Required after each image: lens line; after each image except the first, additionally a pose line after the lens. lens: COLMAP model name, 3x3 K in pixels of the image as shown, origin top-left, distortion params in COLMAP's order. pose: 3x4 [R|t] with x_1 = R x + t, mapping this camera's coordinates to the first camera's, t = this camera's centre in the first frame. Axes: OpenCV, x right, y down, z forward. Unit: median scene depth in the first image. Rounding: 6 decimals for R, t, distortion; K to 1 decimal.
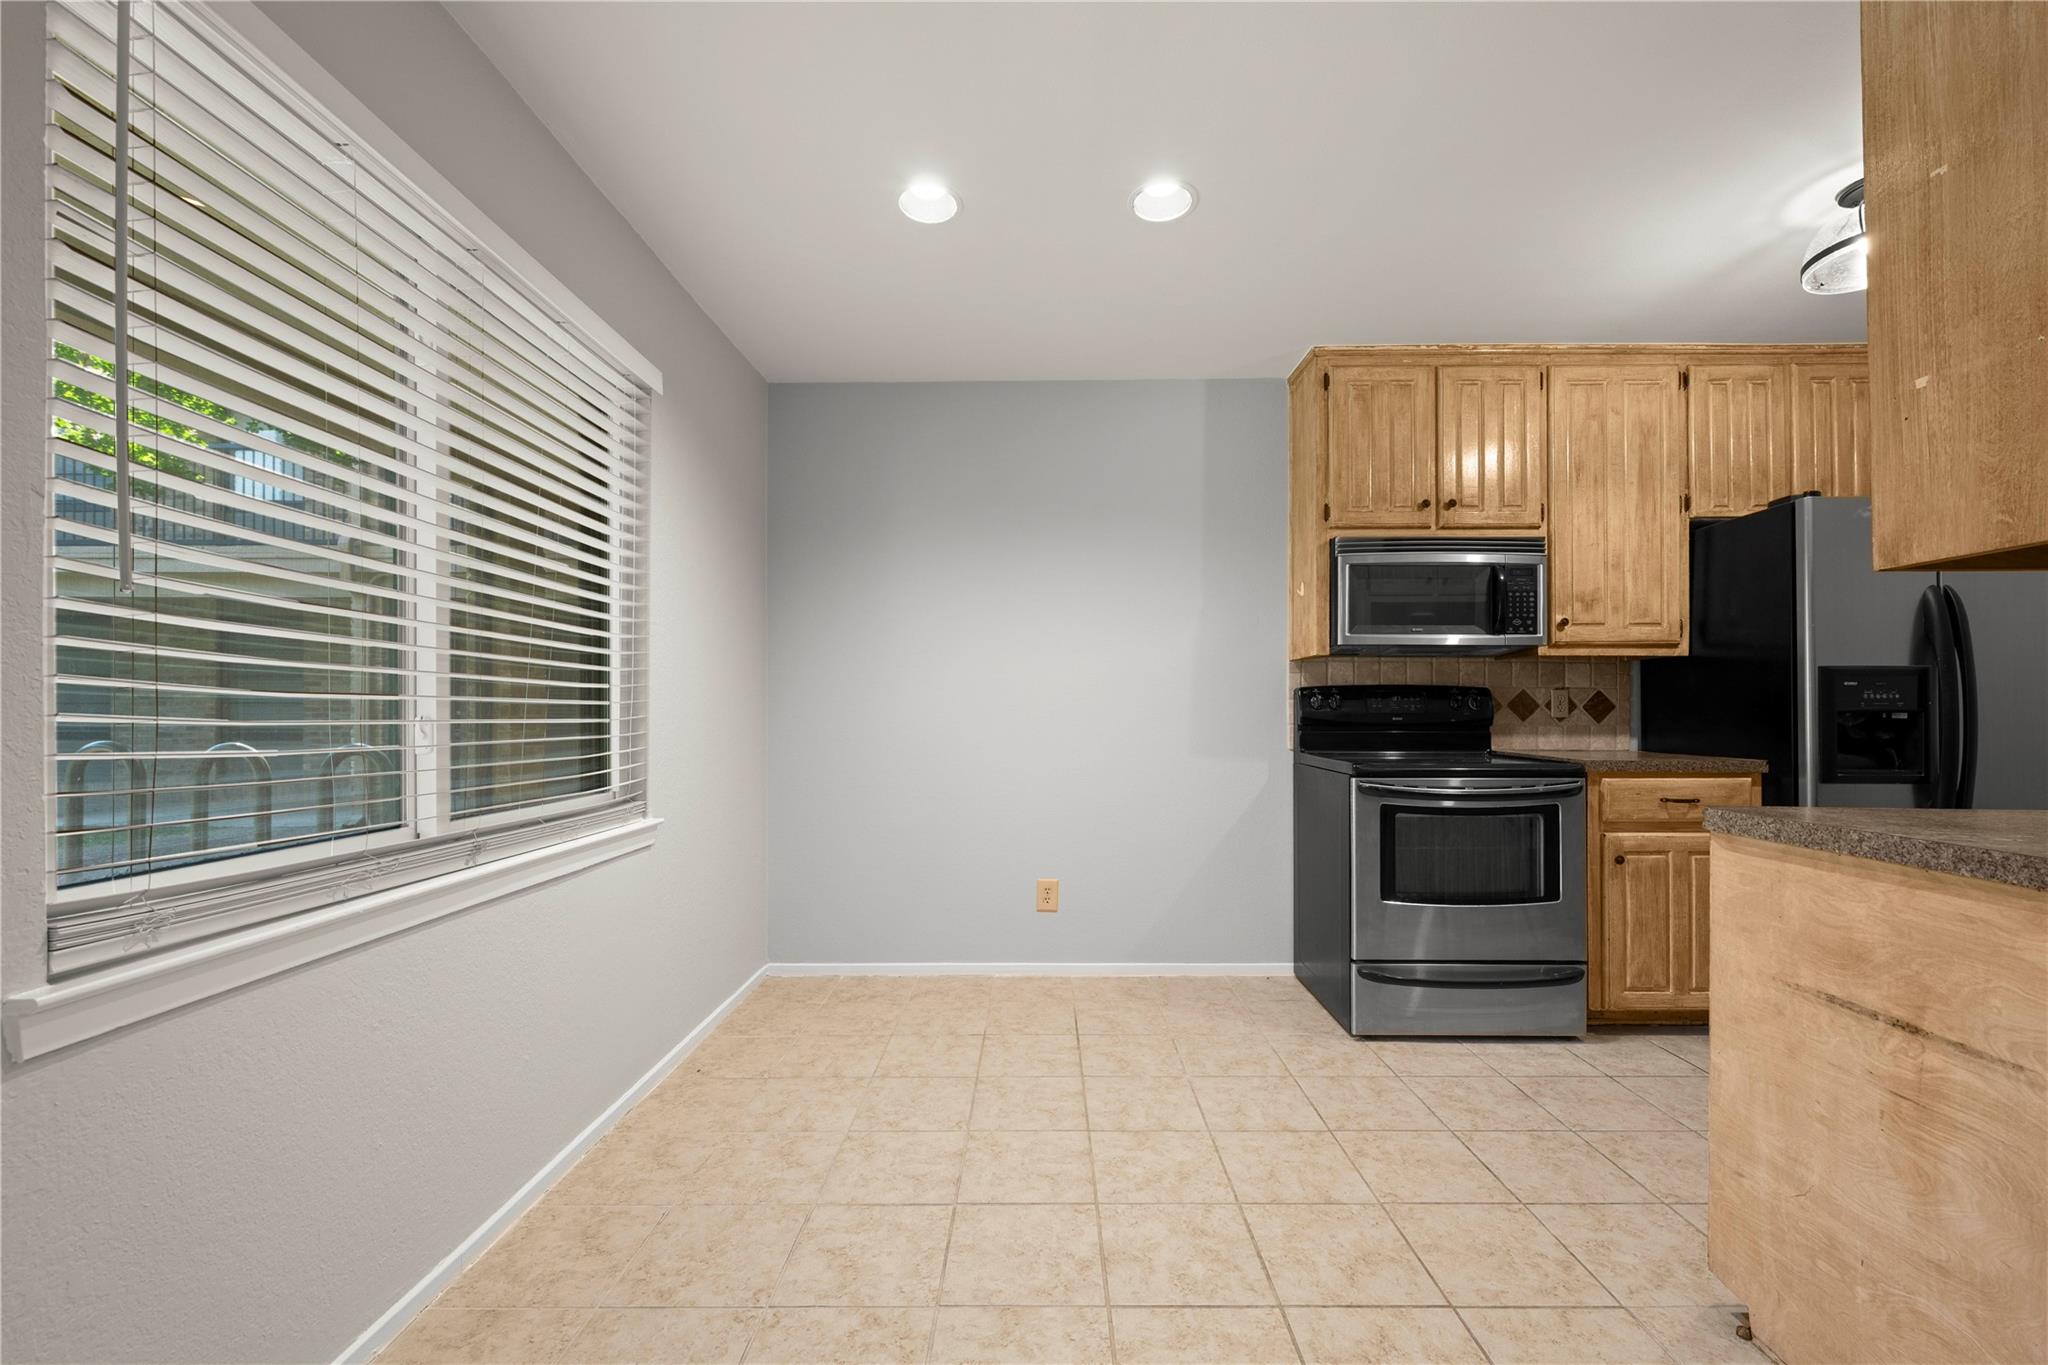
lens RADIAL K [[803.8, 0, 1044.4], [0, 803.8, 706.7], [0, 0, 1]] dist [-0.001474, 0.000311]
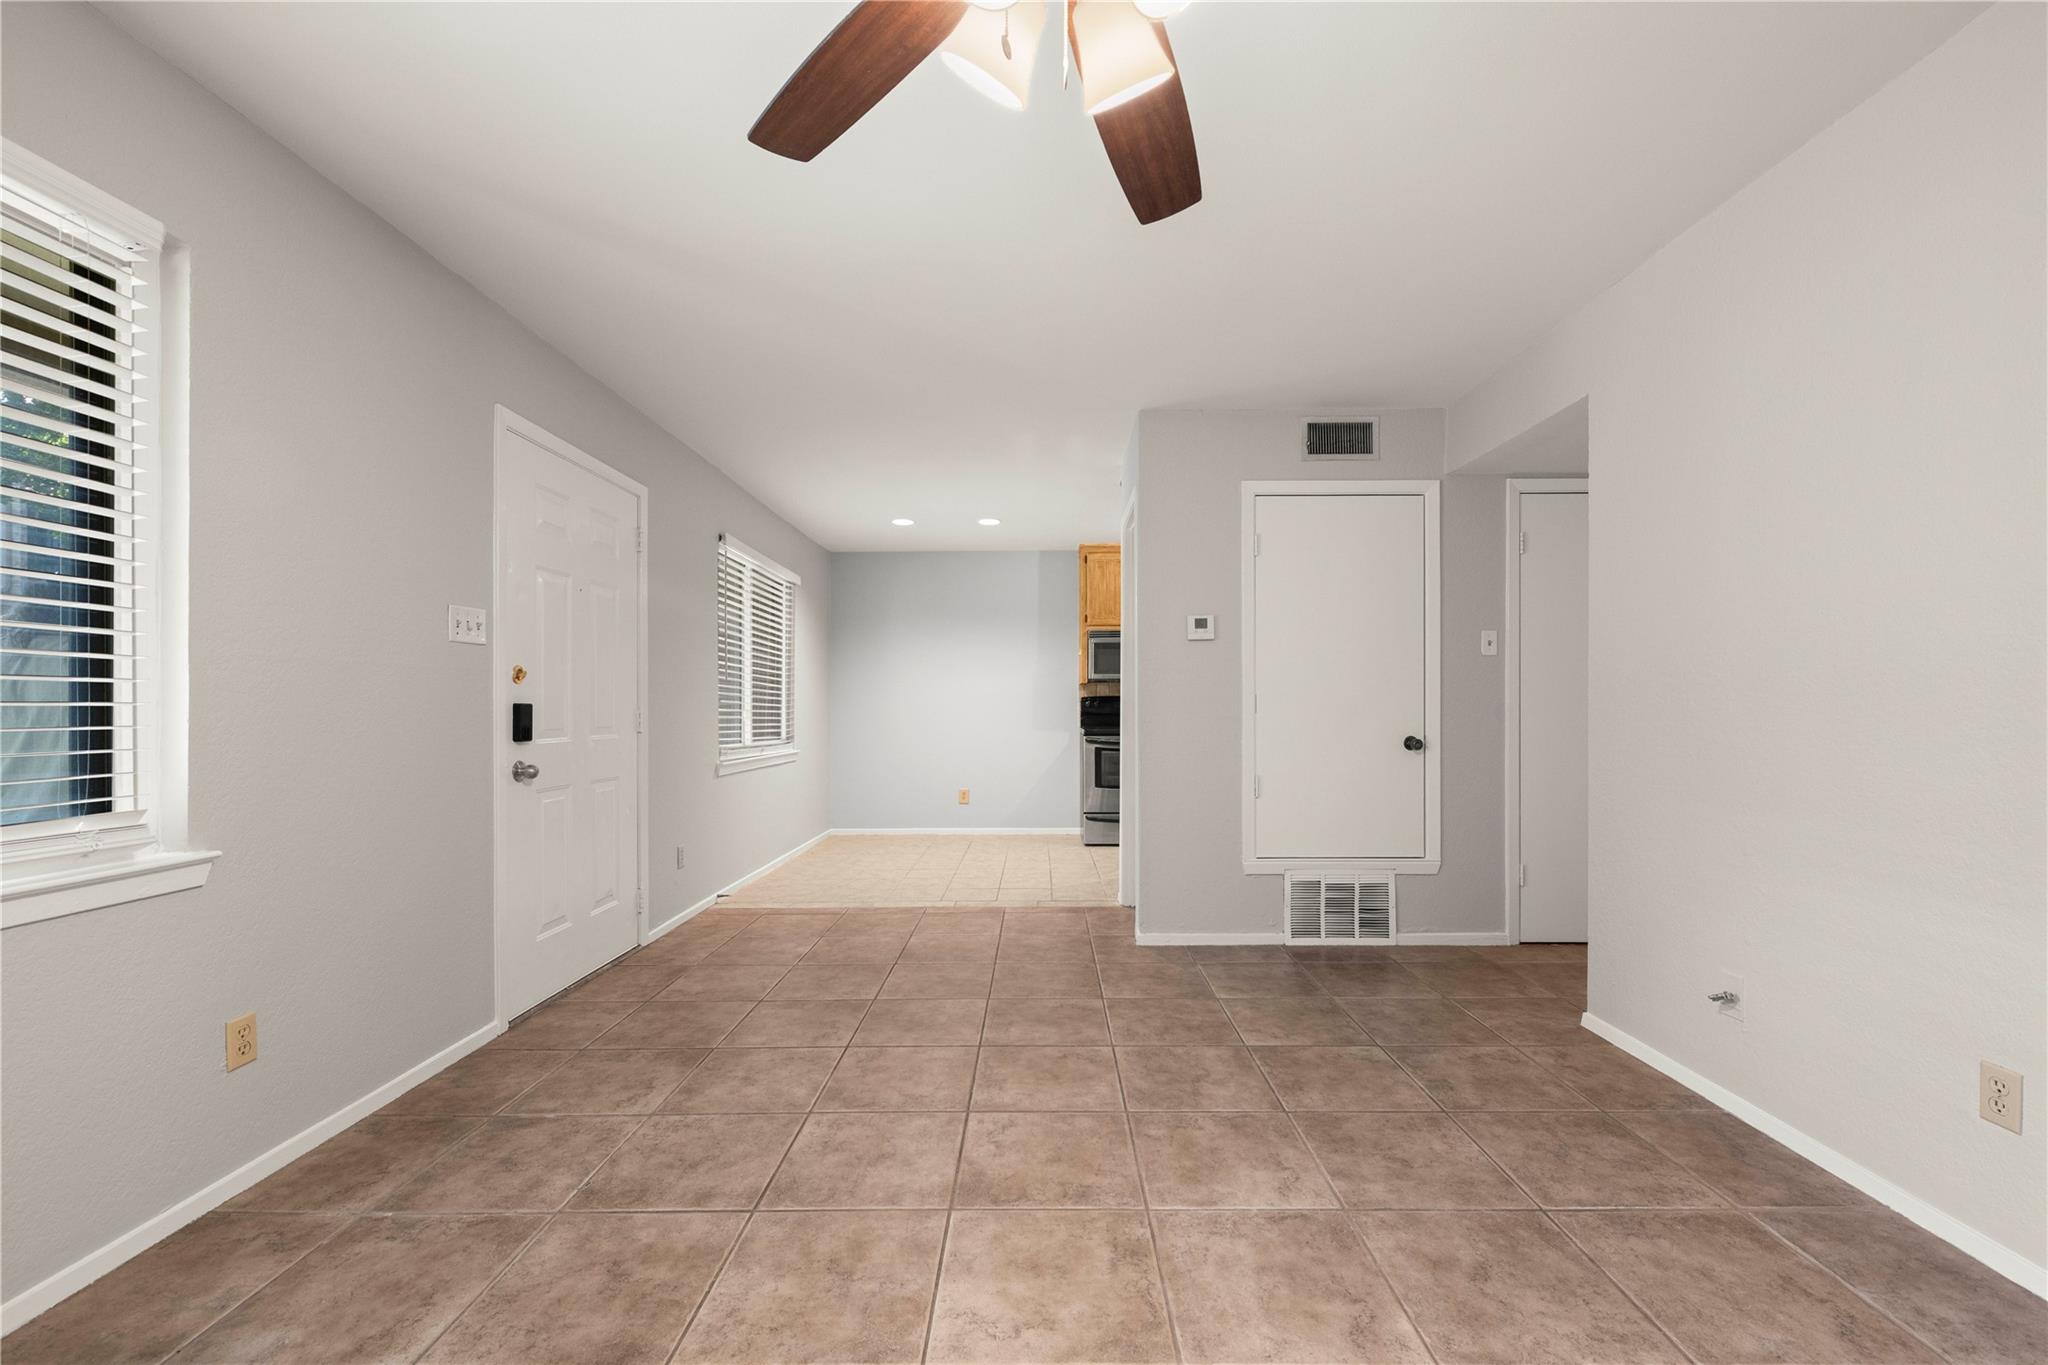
lens RADIAL K [[803.8, 0, 1031.0], [0, 803.8, 698.5], [0, 0, 1]] dist [-0.001474, 0.000311]
pose [[0.999884, 0.002394, -0.015028, 0.236335], [-0.002487, 0.999978, -0.006143, -0.006886], [0.015012, 0.006180, 0.999868, -1.231090]]
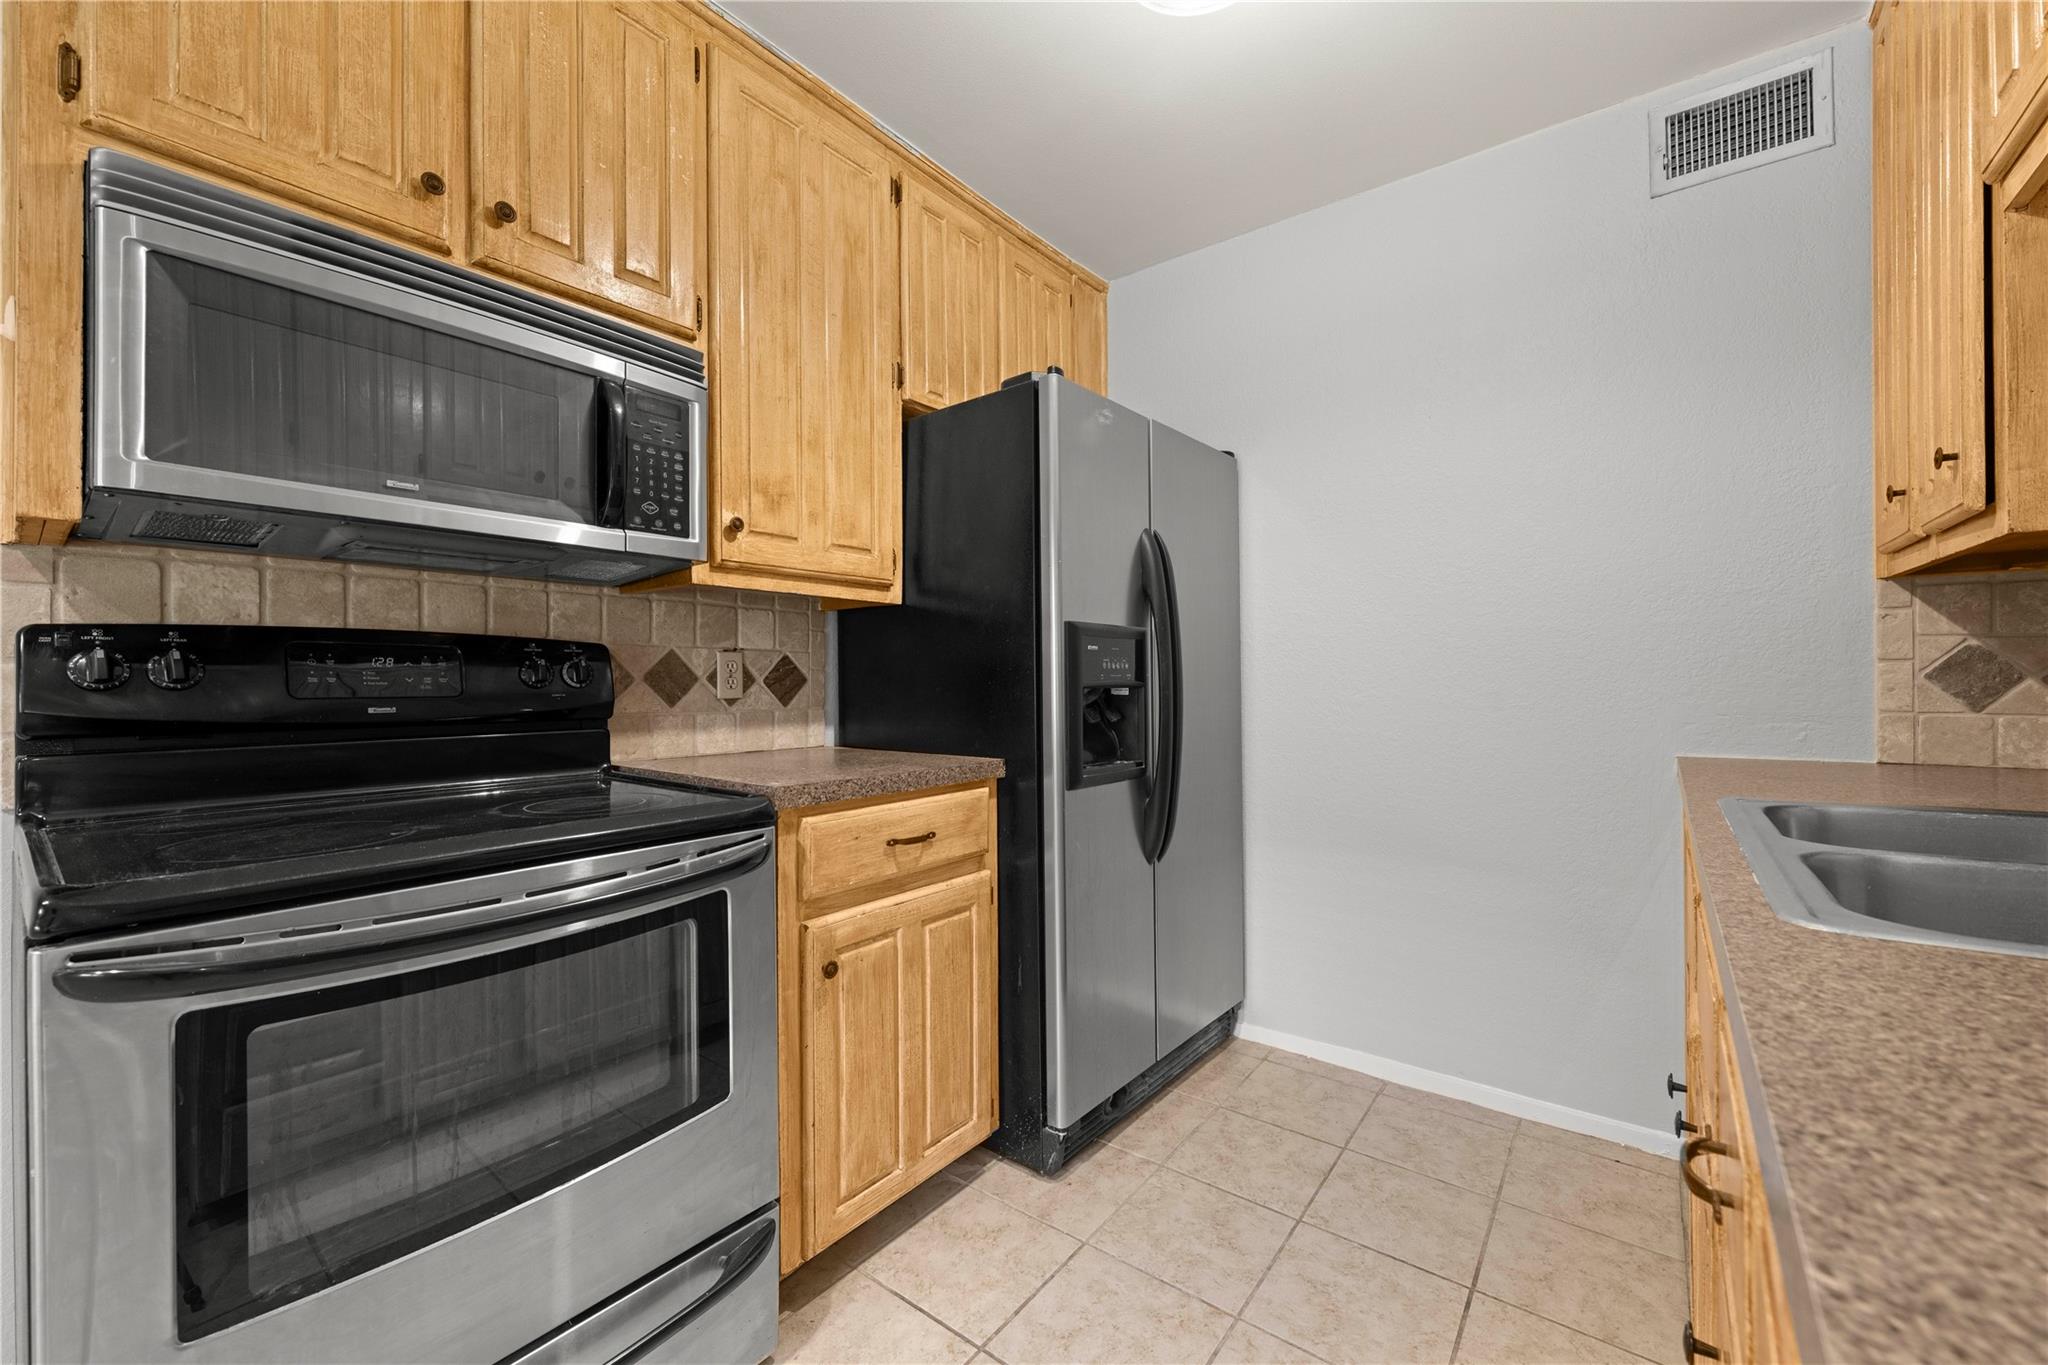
lens RADIAL K [[803.8, 0, 1026.1], [0, 803.8, 679.0], [0, 0, 1]] dist [-0.001474, 0.000311]
pose [[0.606649, -0.001197, 0.794969, 0.334641], [0.002004, 0.999998, -0.000024, -0.000551], [-0.794967, 0.001608, 0.606650, 0.515951]]
